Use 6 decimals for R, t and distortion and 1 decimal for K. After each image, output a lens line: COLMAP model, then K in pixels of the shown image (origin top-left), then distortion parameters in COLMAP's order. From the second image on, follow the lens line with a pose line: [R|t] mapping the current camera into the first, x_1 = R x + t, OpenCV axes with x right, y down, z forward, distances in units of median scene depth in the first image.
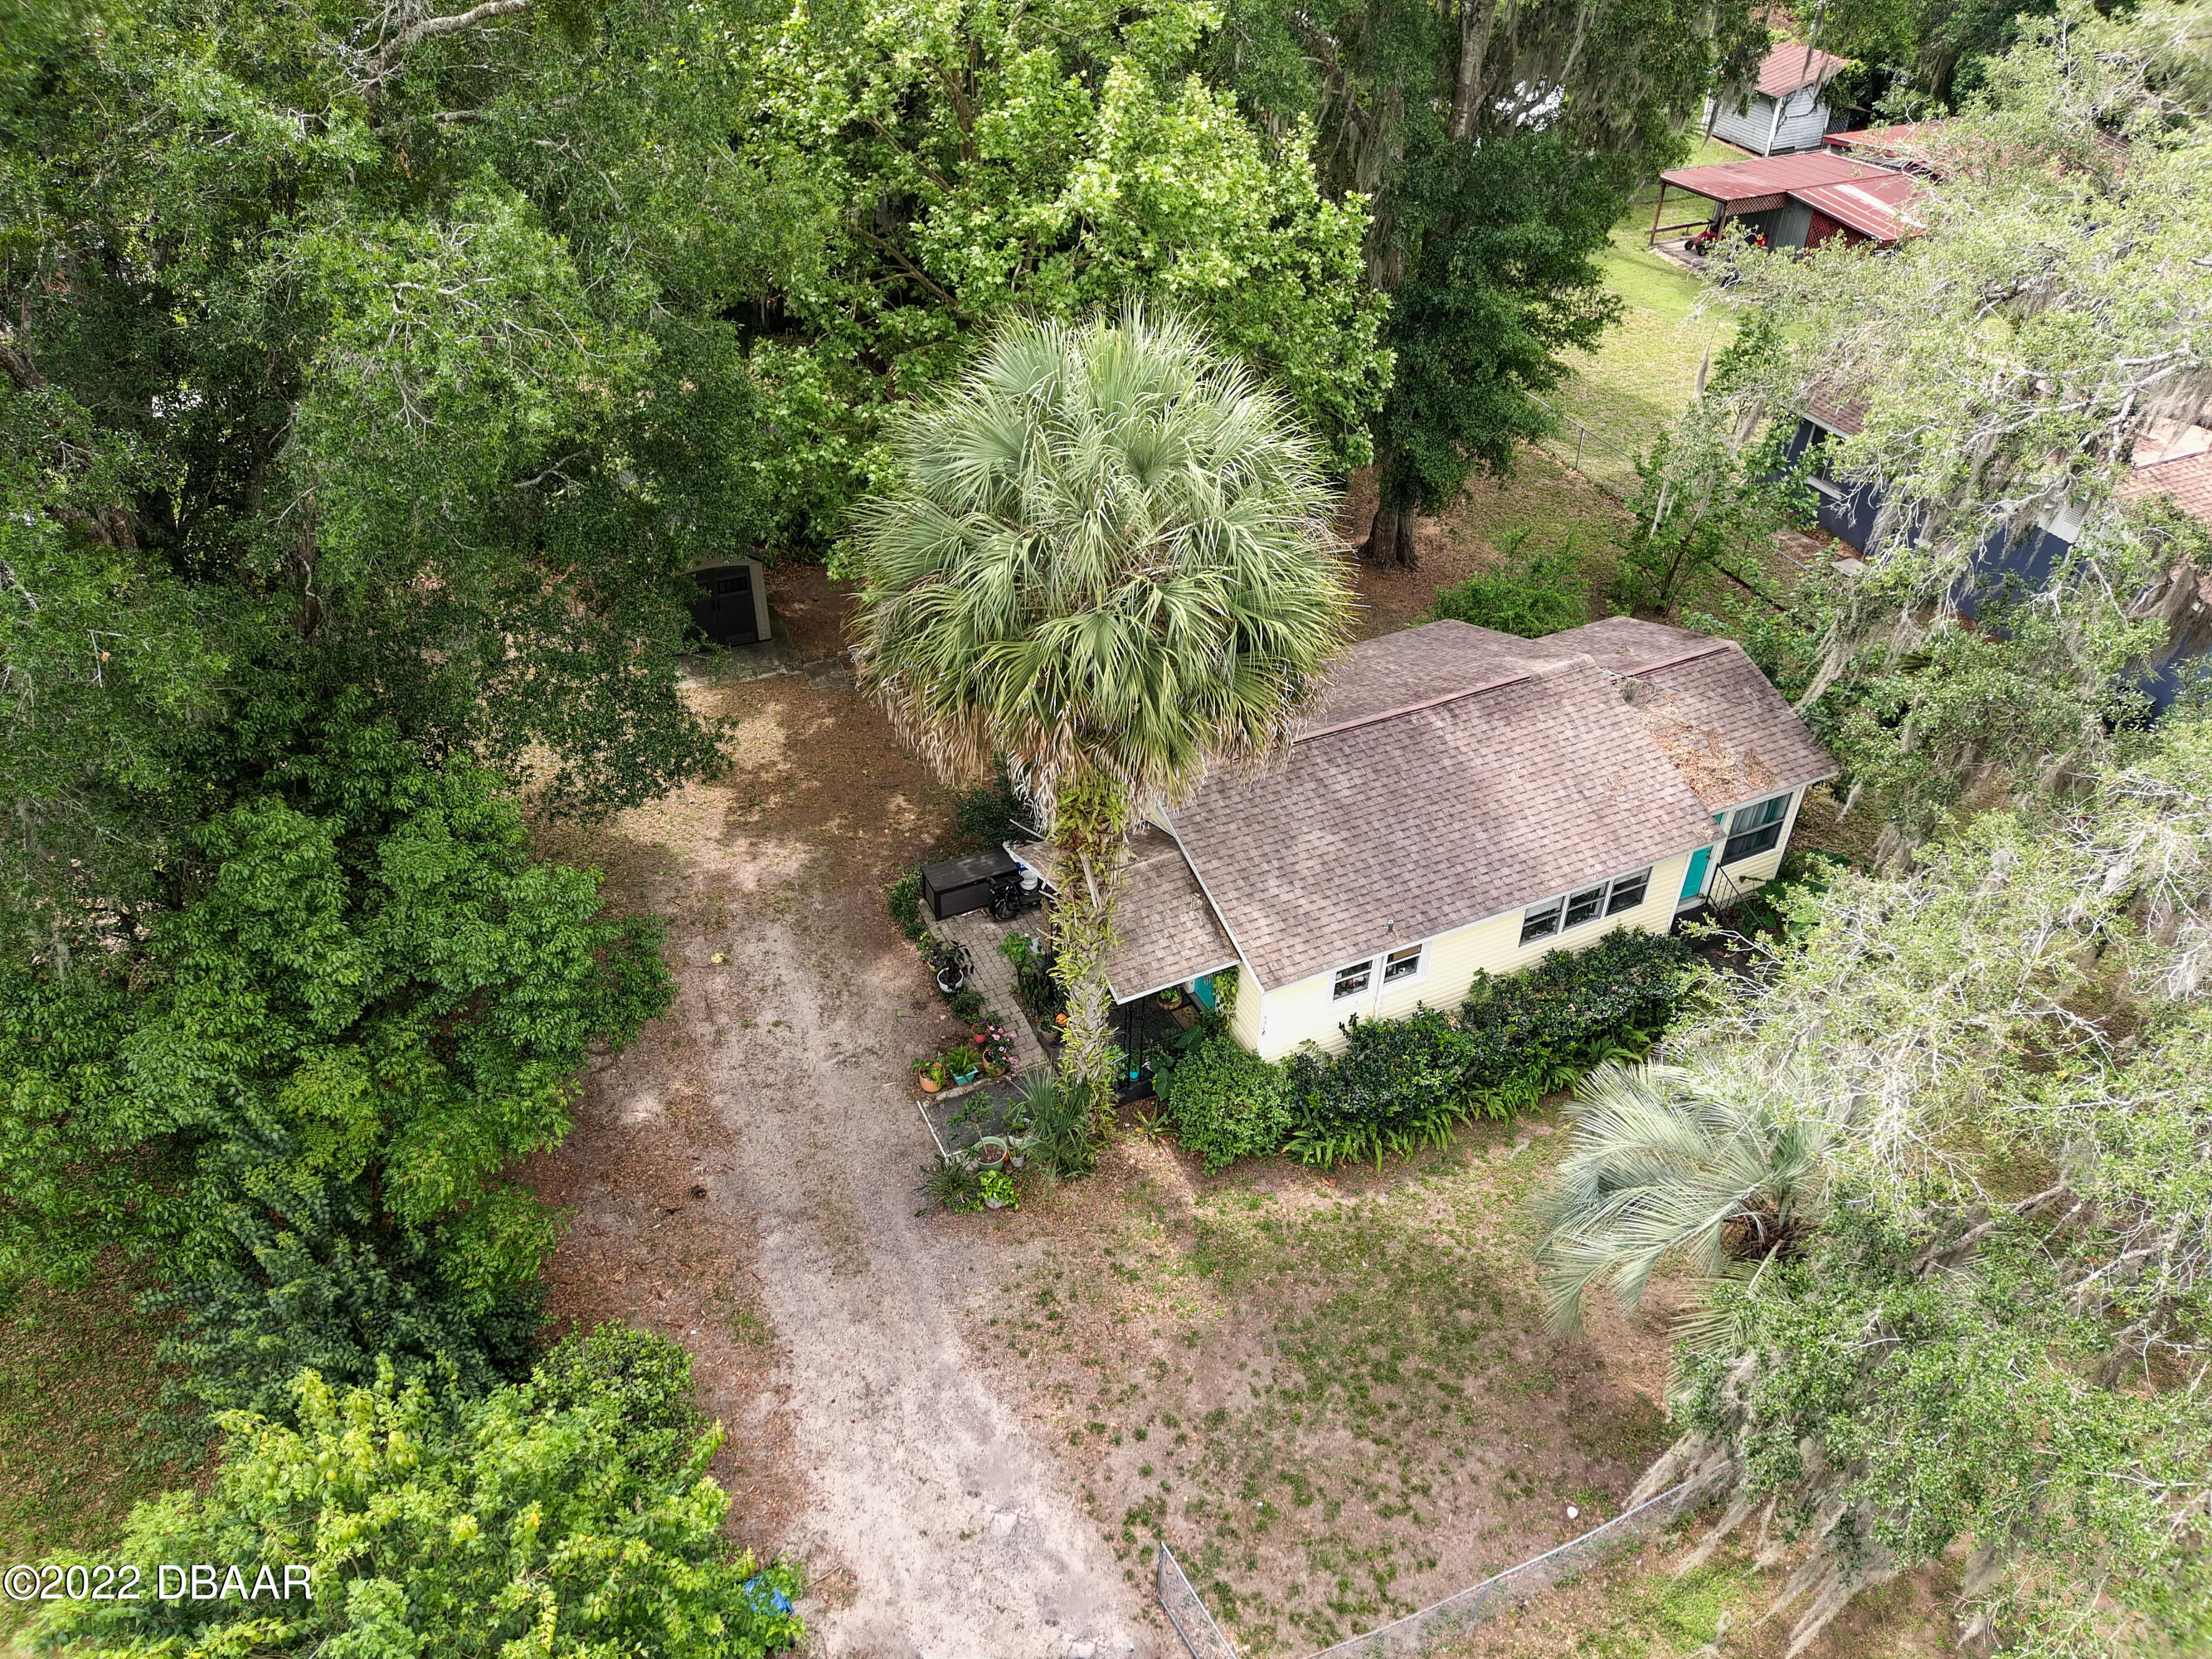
lens RADIAL K [[1721.8, 0, 1103.7], [0, 1721.8, 830.3], [0, 0, 1]] dist [0.085058, -0.109861]
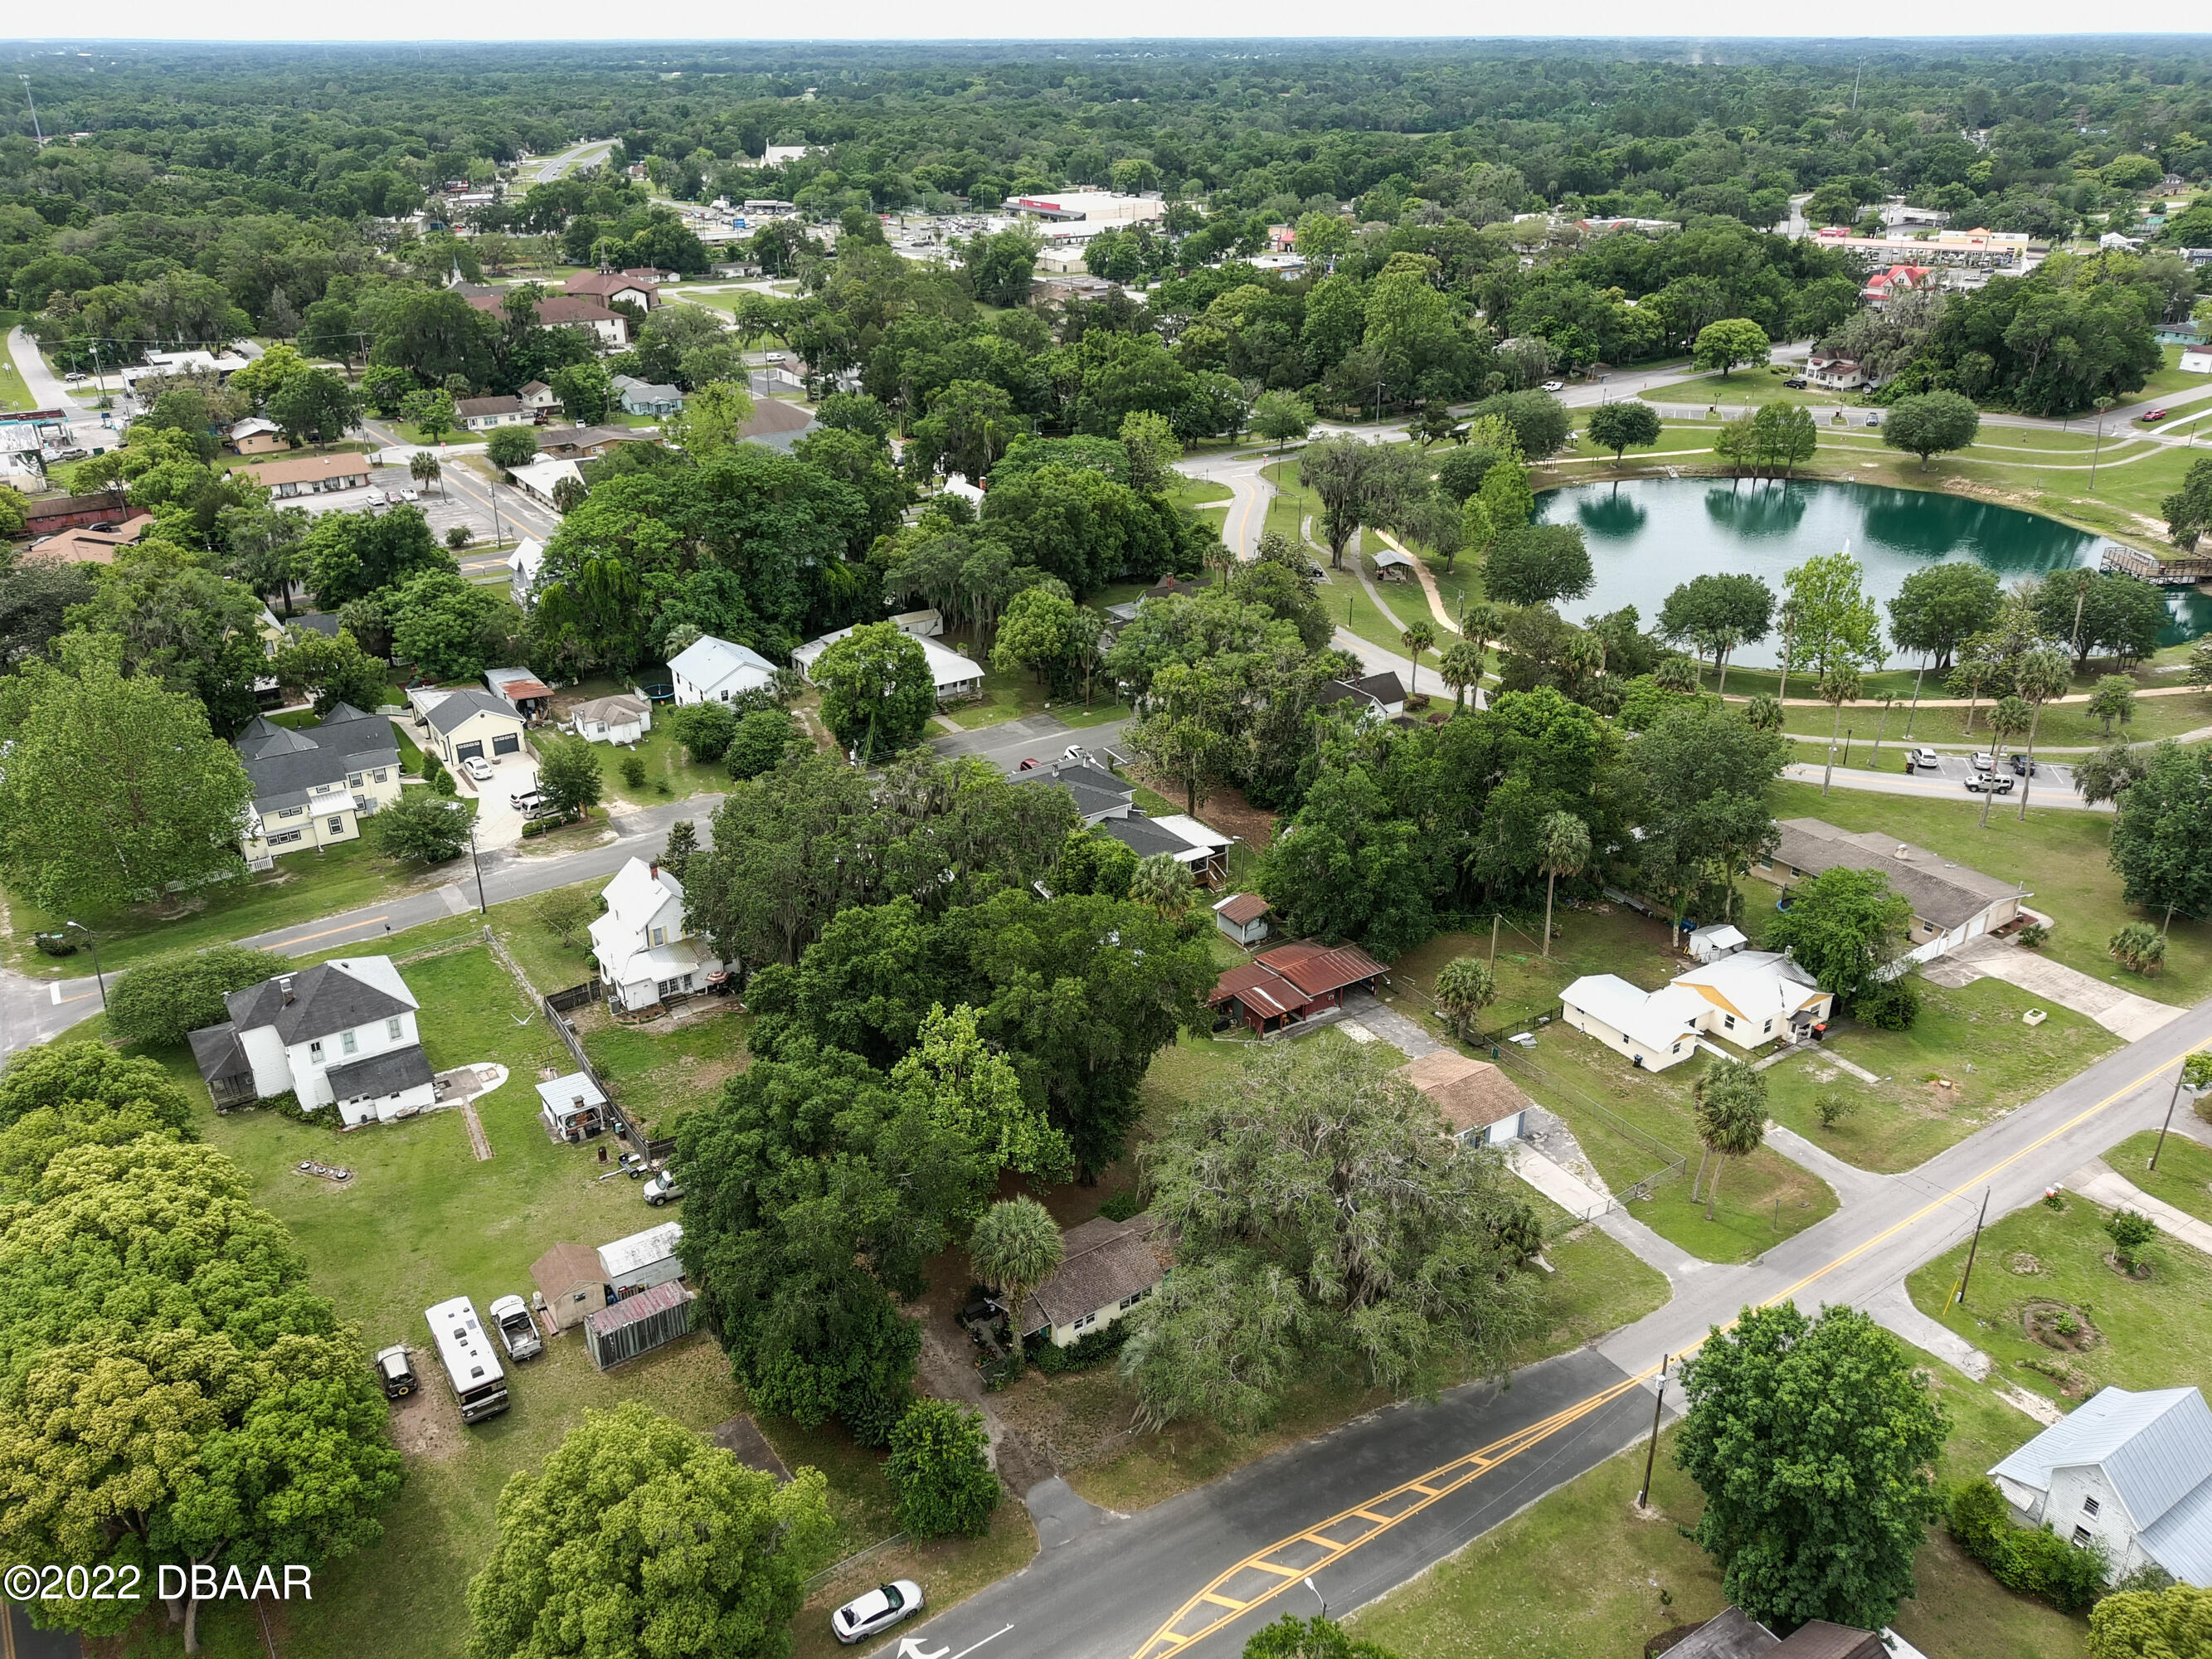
lens RADIAL K [[1721.8, 0, 1103.5], [0, 1721.8, 839.1], [0, 0, 1]] dist [0.085058, -0.109861]
pose [[0.987570, -0.087300, 0.130703, -0.235633], [0.114034, 0.970251, -0.213564, -0.145320], [-0.108170, 0.225814, 0.968146, -3.253421]]
